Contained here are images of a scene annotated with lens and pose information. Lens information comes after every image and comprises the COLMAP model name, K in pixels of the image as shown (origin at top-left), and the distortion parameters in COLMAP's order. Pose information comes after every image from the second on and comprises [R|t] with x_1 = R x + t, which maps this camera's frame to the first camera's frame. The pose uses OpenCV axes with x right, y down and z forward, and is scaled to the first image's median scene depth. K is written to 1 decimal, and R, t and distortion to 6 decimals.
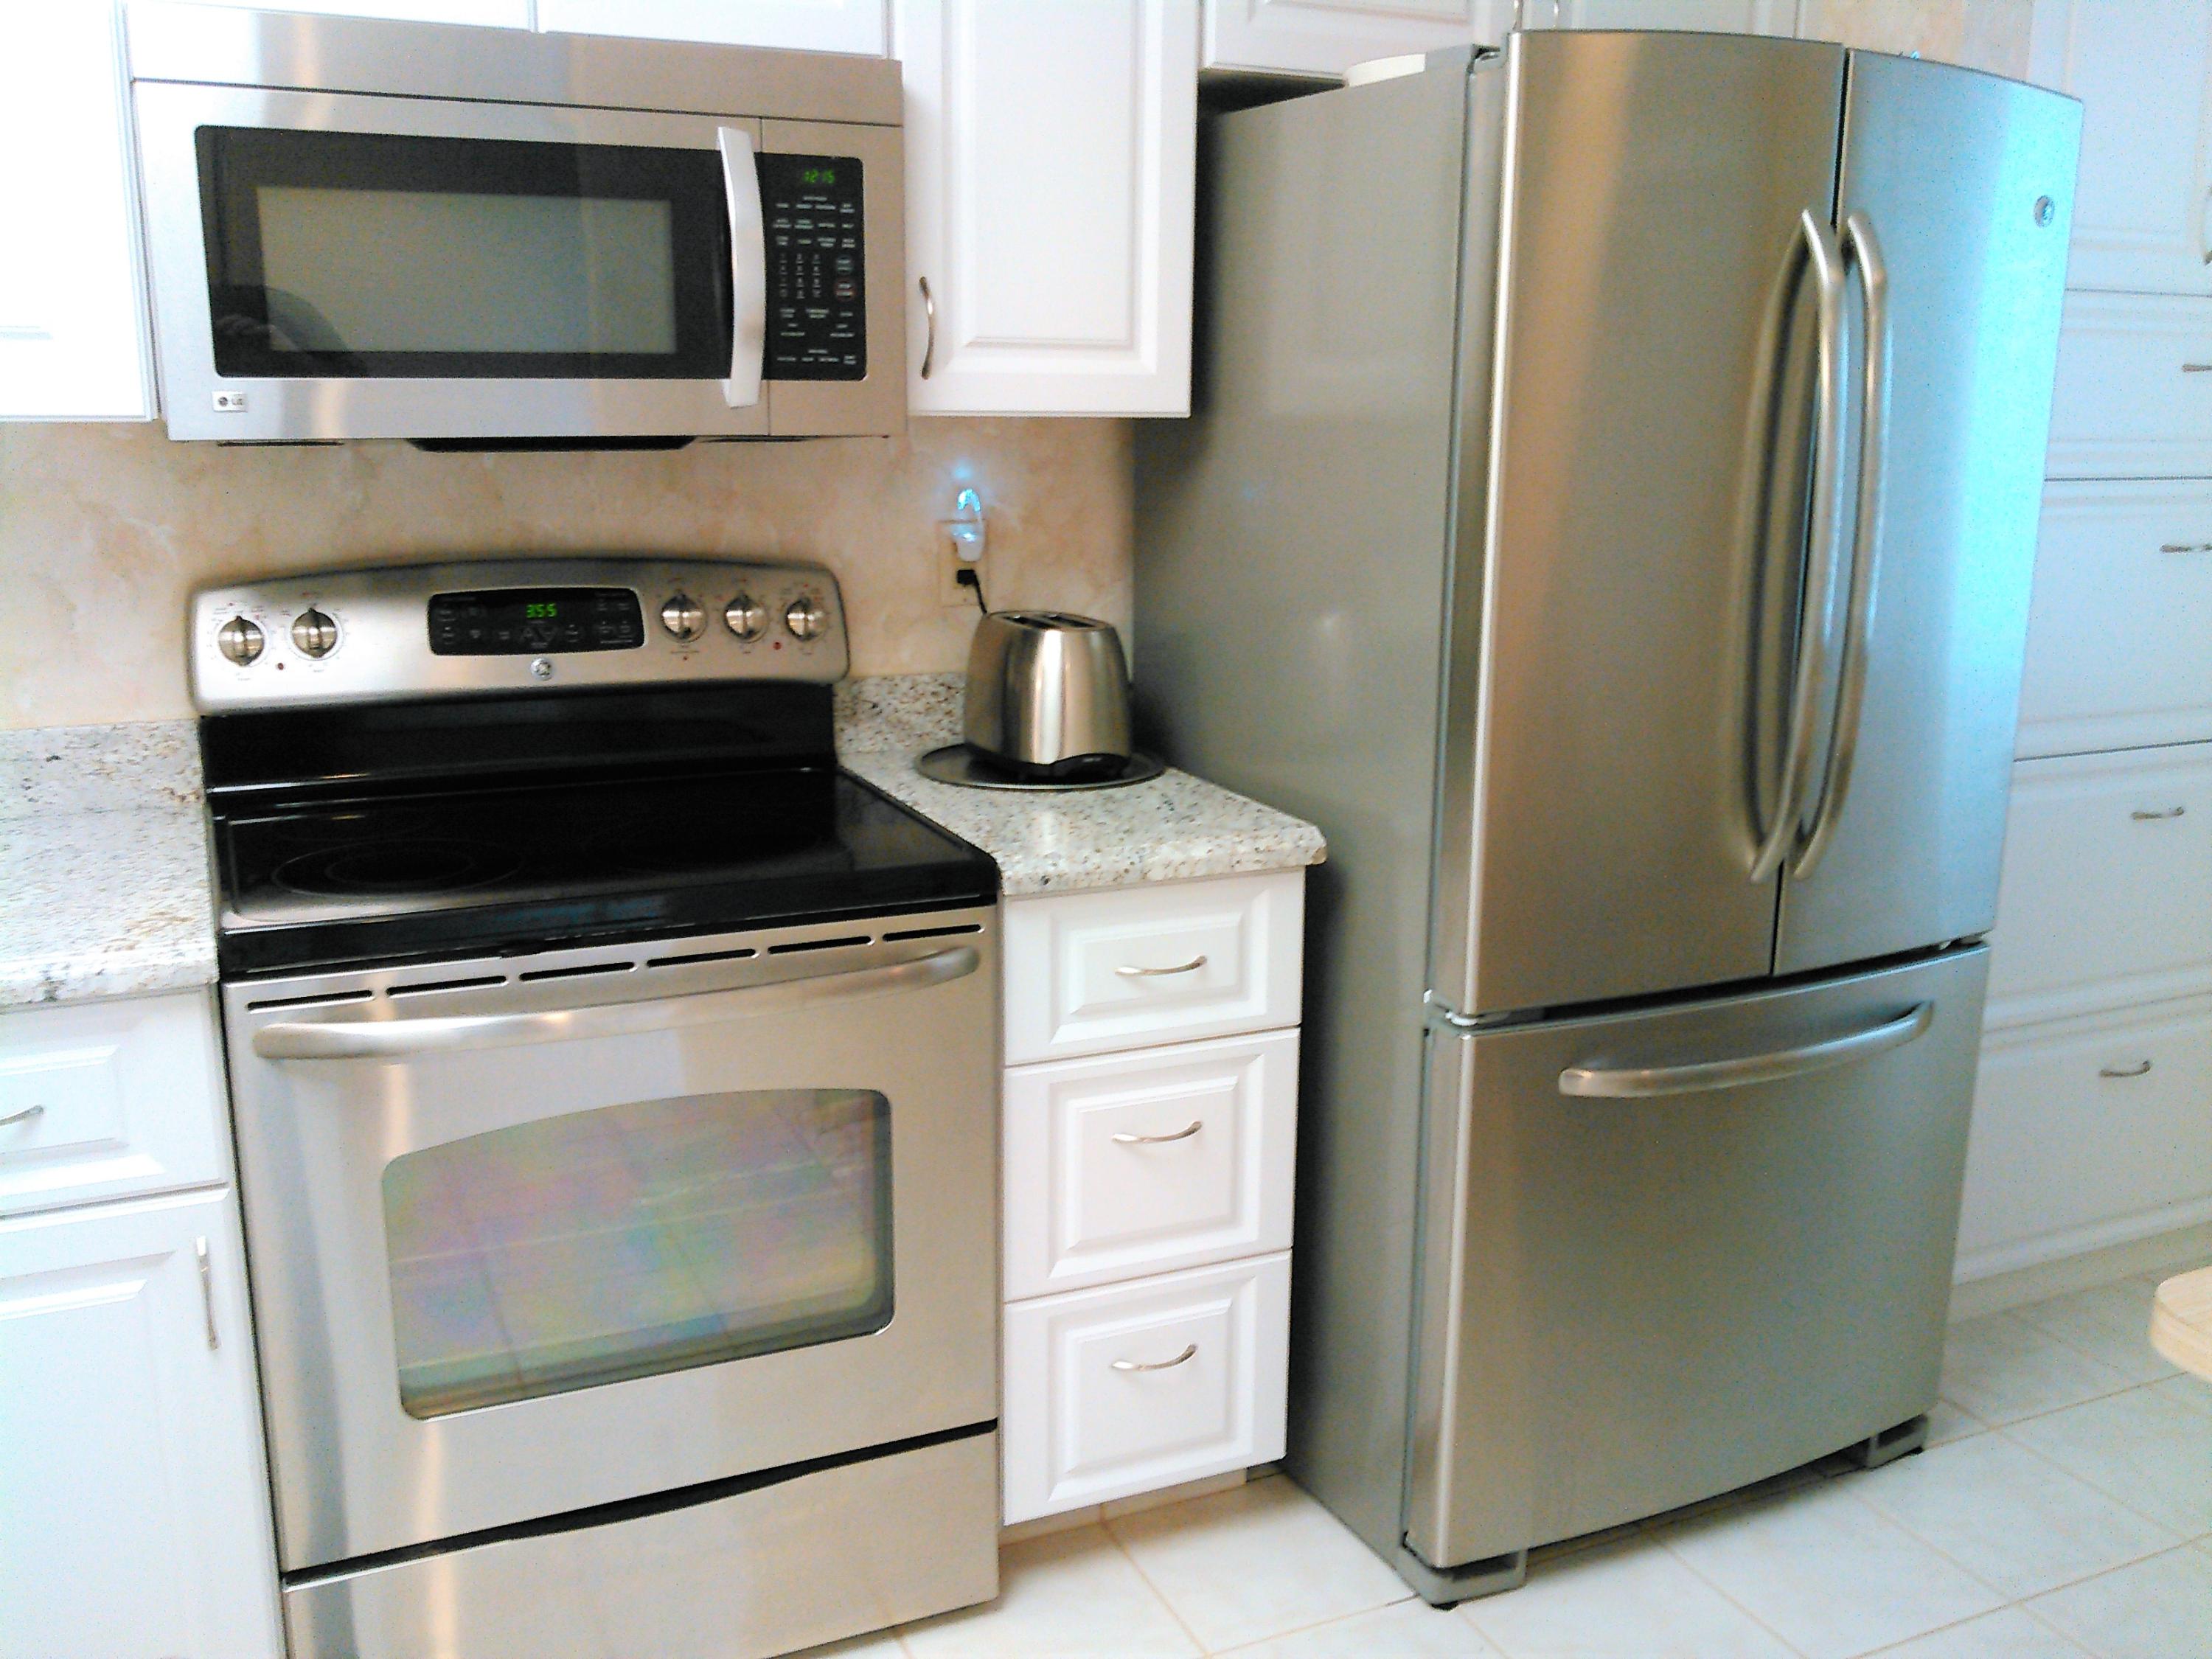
lens RADIAL K [[1966.0, 0, 1108.5], [0, 1966.0, 837.6], [0, 0, 1]] dist [-0.013790, -0.015904]
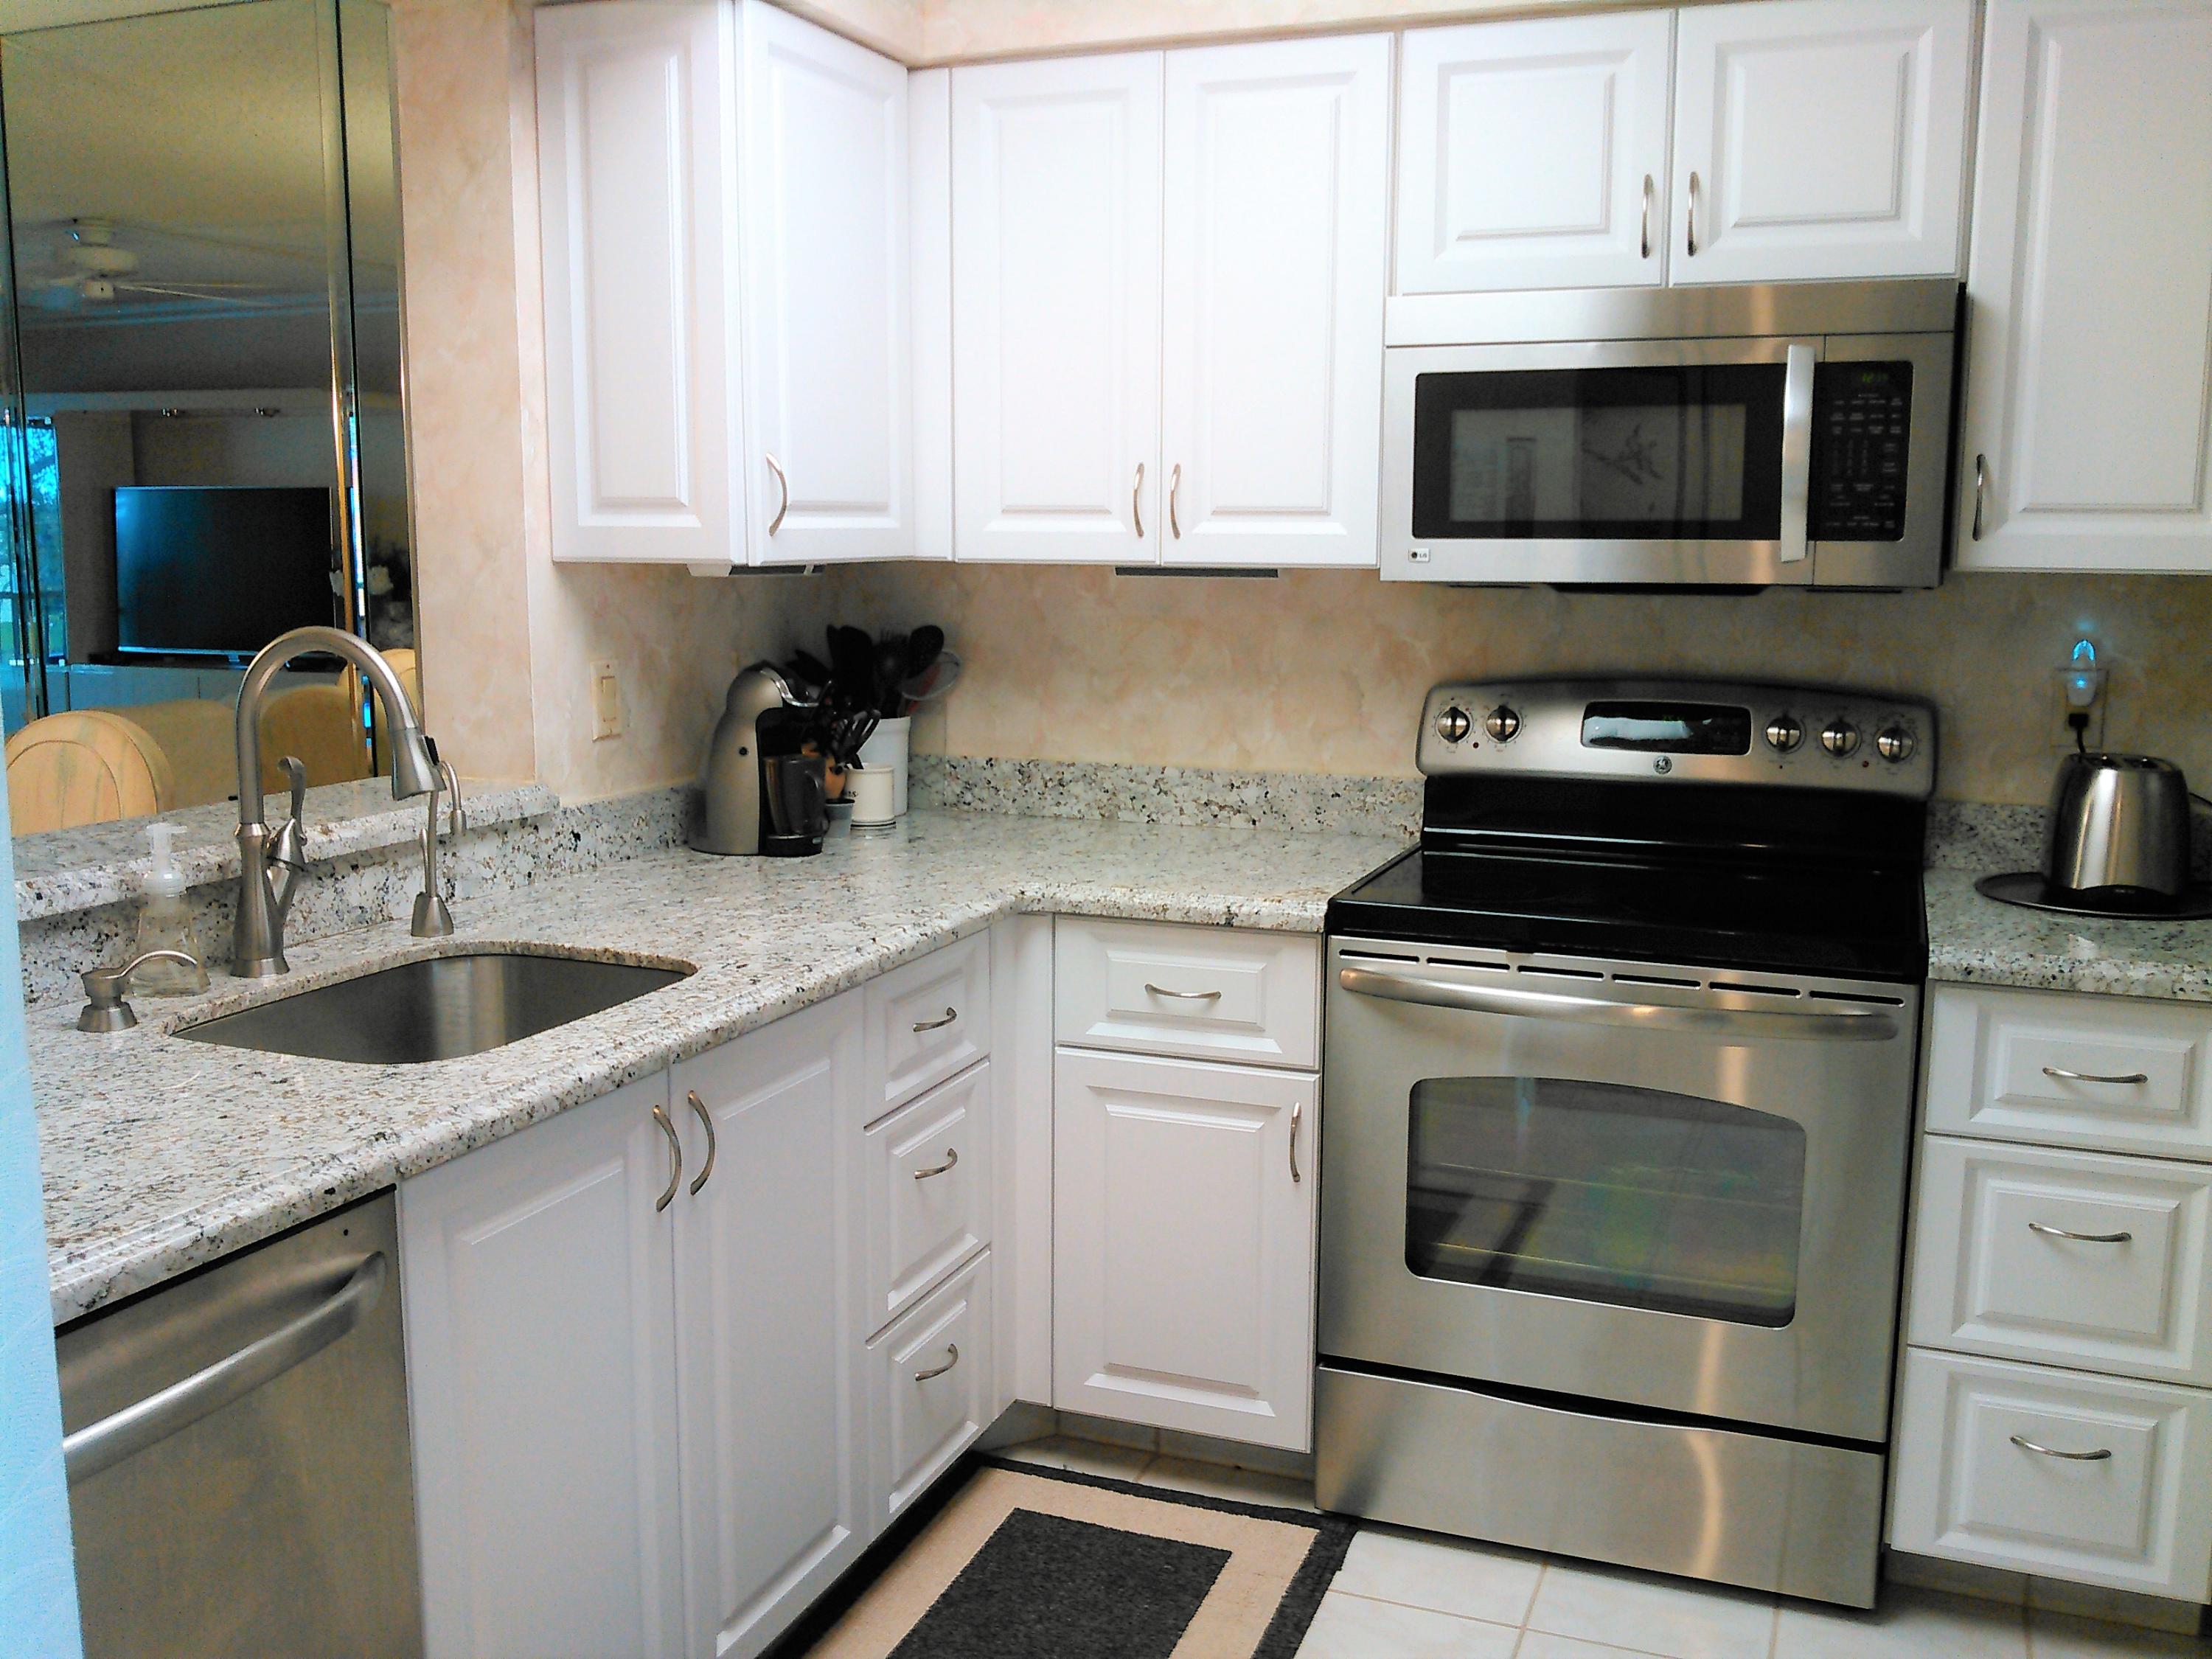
lens RADIAL K [[1966.0, 0, 1101.5], [0, 1966.0, 824.9], [0, 0, 1]] dist [-0.013790, -0.015904]
pose [[0.686885, 0.098771, -0.720023, 0.406763], [-0.162733, 0.986469, -0.019922, 0.039647], [0.708312, 0.130855, 0.693664, -0.146994]]
